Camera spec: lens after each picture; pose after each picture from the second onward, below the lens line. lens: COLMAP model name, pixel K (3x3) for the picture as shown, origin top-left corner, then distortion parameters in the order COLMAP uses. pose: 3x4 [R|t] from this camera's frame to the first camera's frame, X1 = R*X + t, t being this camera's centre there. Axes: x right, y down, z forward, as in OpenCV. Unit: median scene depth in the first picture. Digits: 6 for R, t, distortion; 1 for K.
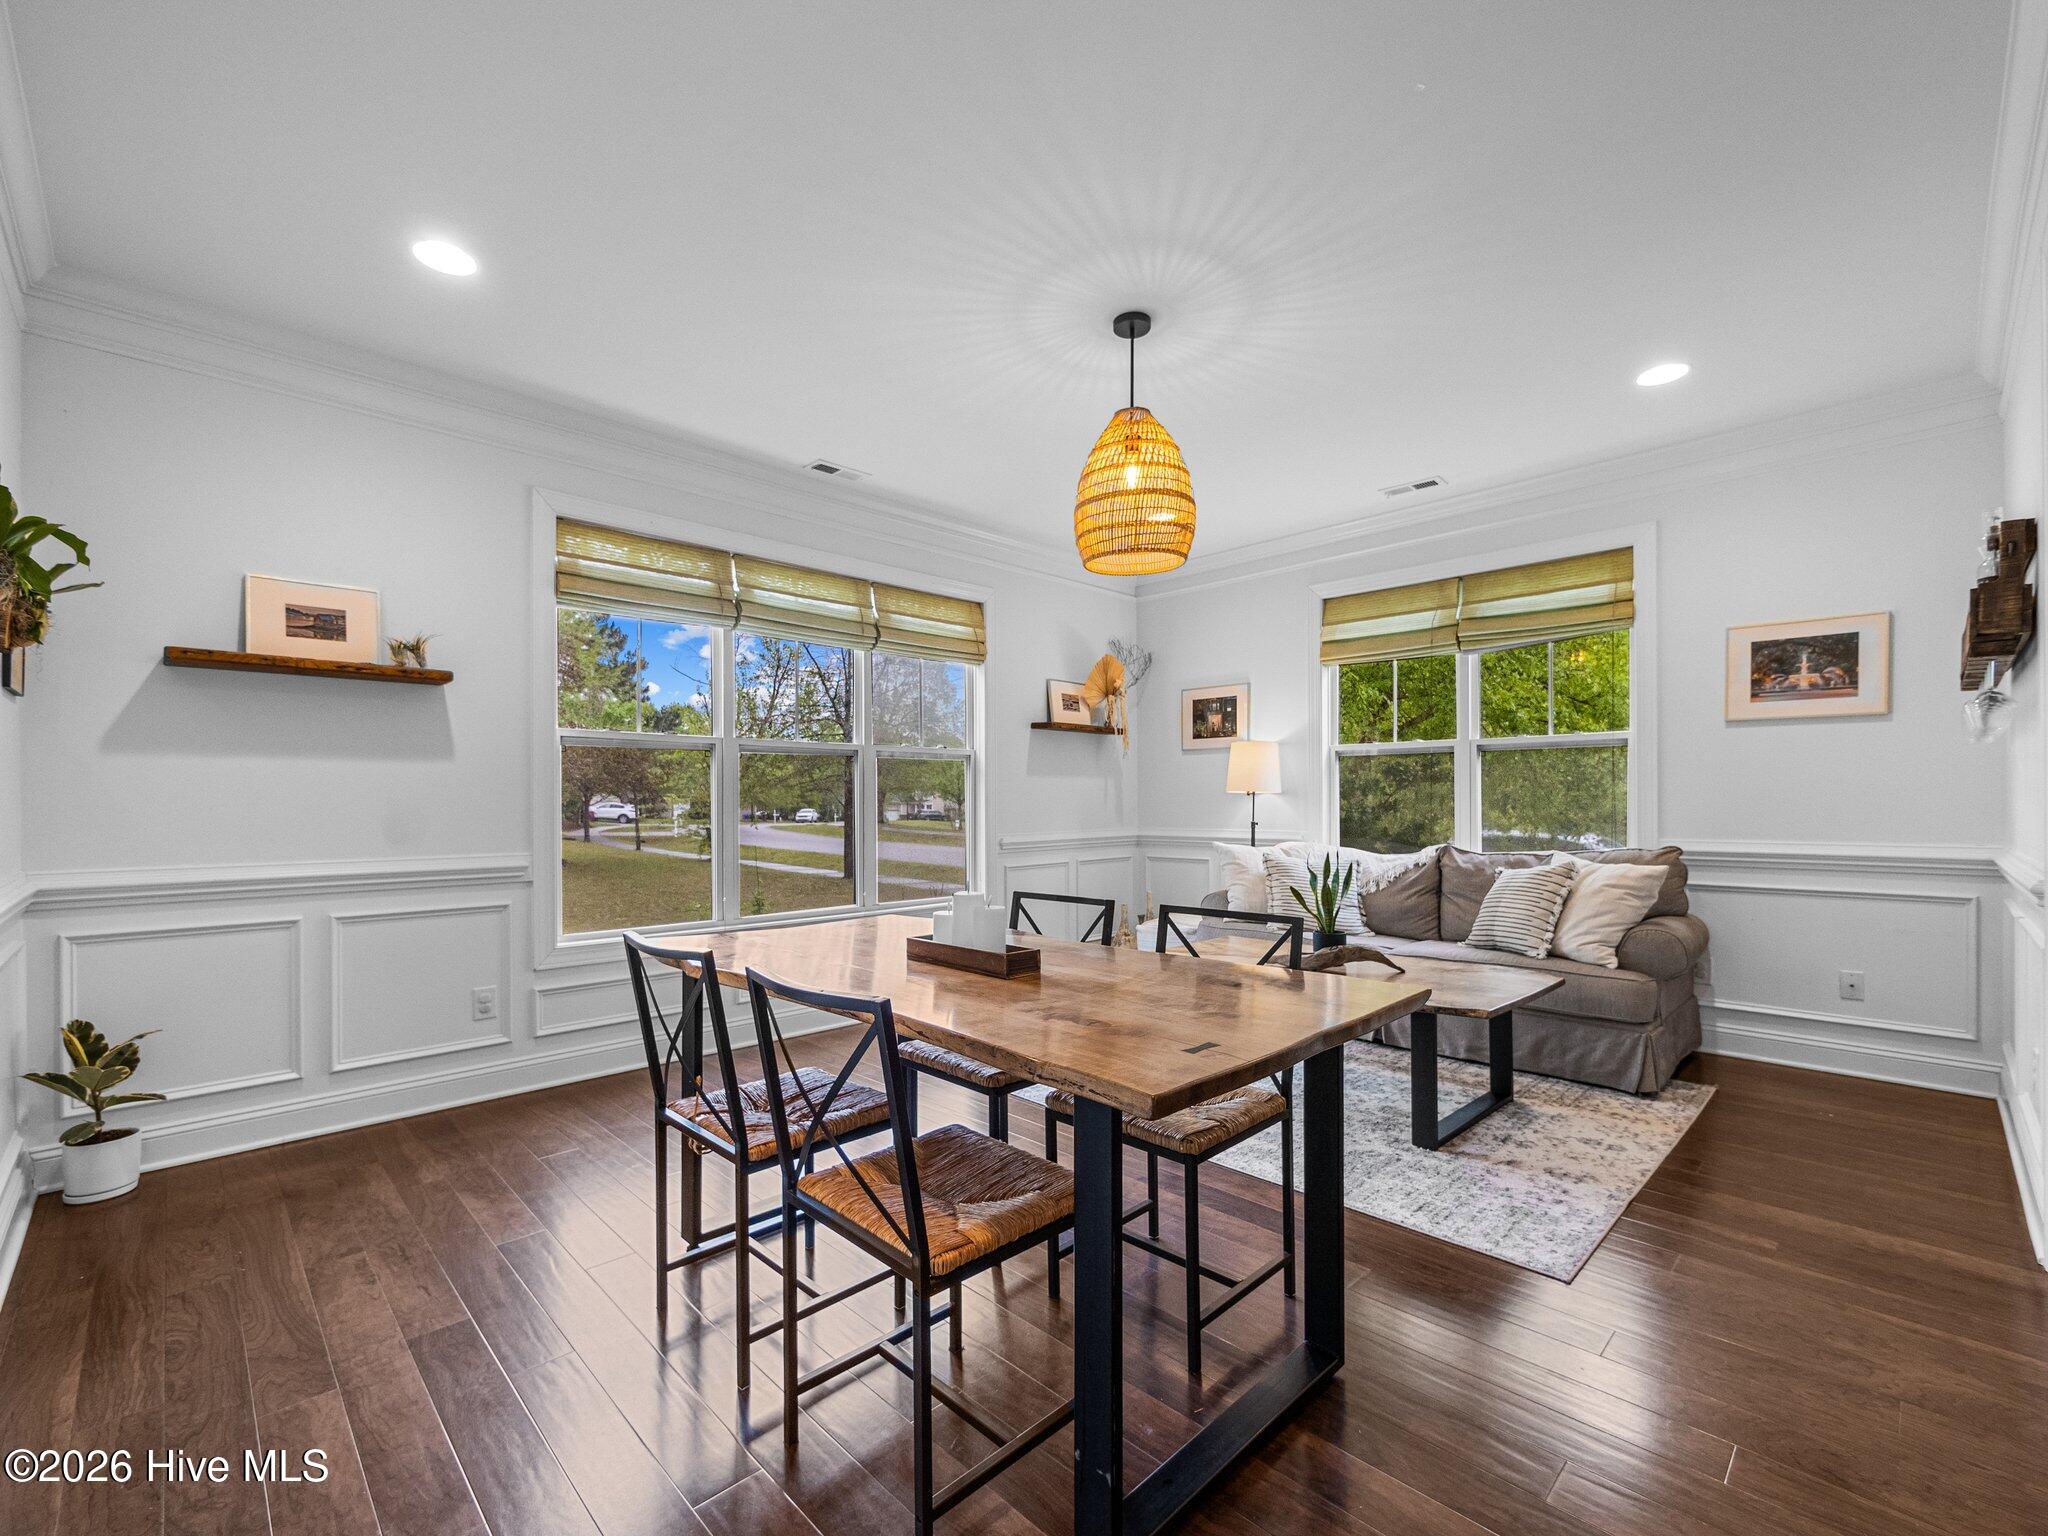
lens RADIAL K [[878.1, 0, 971.6], [0, 878.1, 789.0], [0, 0, 1]] dist [-0.003197, 0.001007]
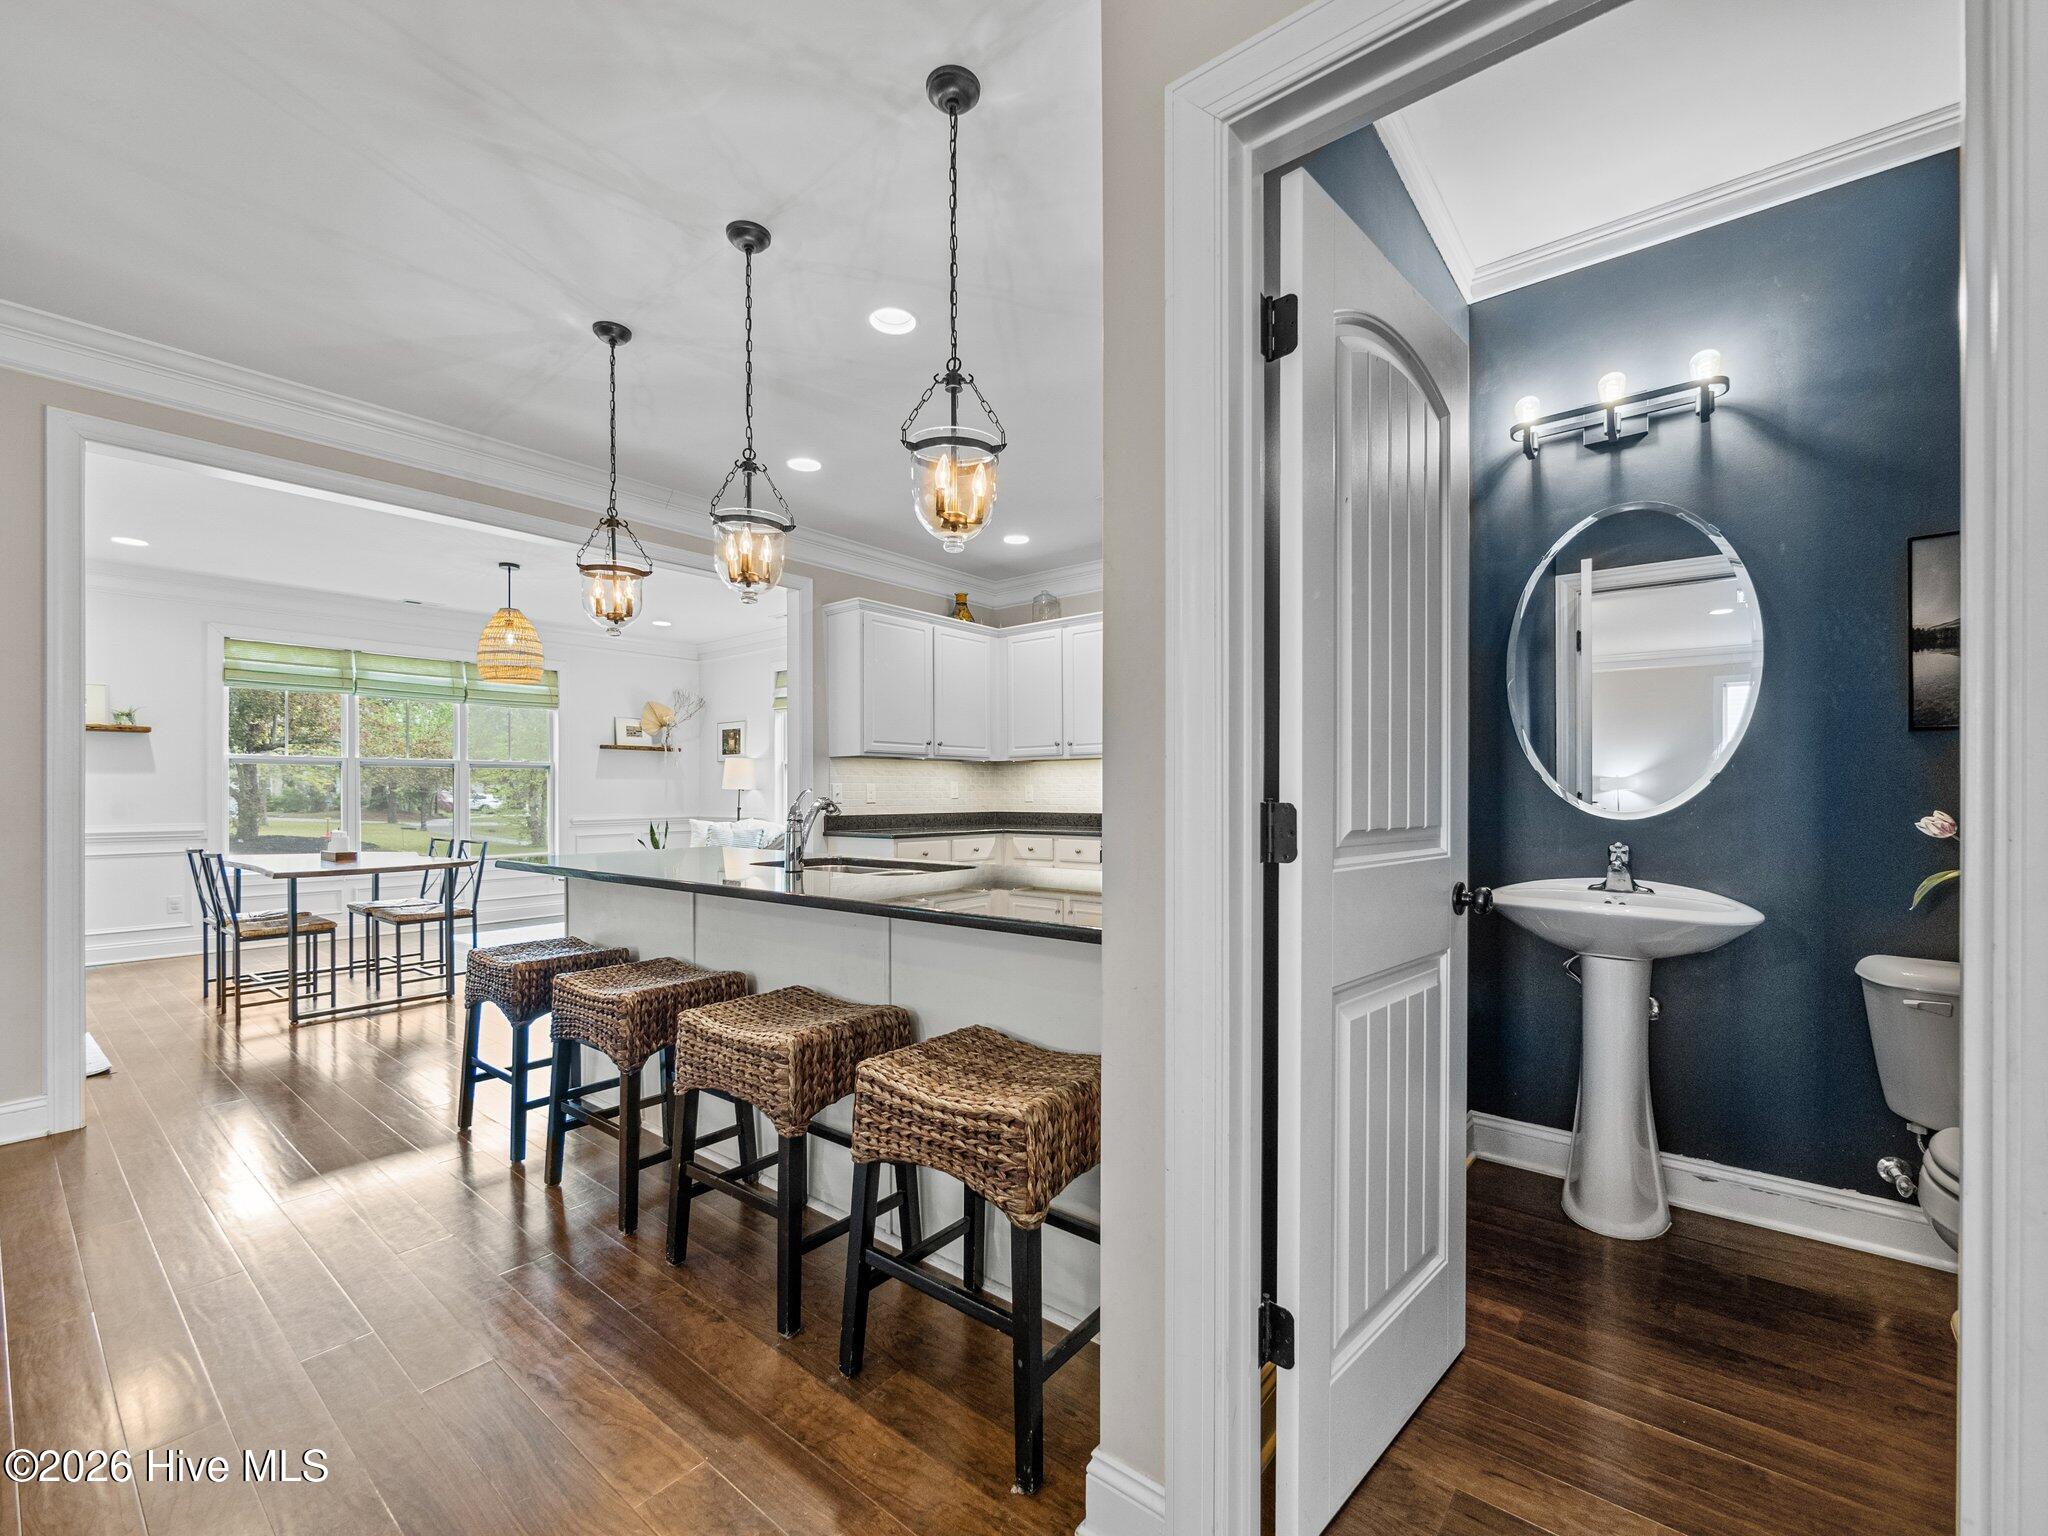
lens RADIAL K [[878.1, 0, 1013.6], [0, 878.1, 784.3], [0, 0, 1]] dist [-0.003197, 0.001007]
pose [[0.990925, 0.000534, 0.134415, 0.616081], [-0.001397, 0.999979, 0.006319, -0.016273], [-0.134409, -0.006450, 0.990905, -0.692347]]
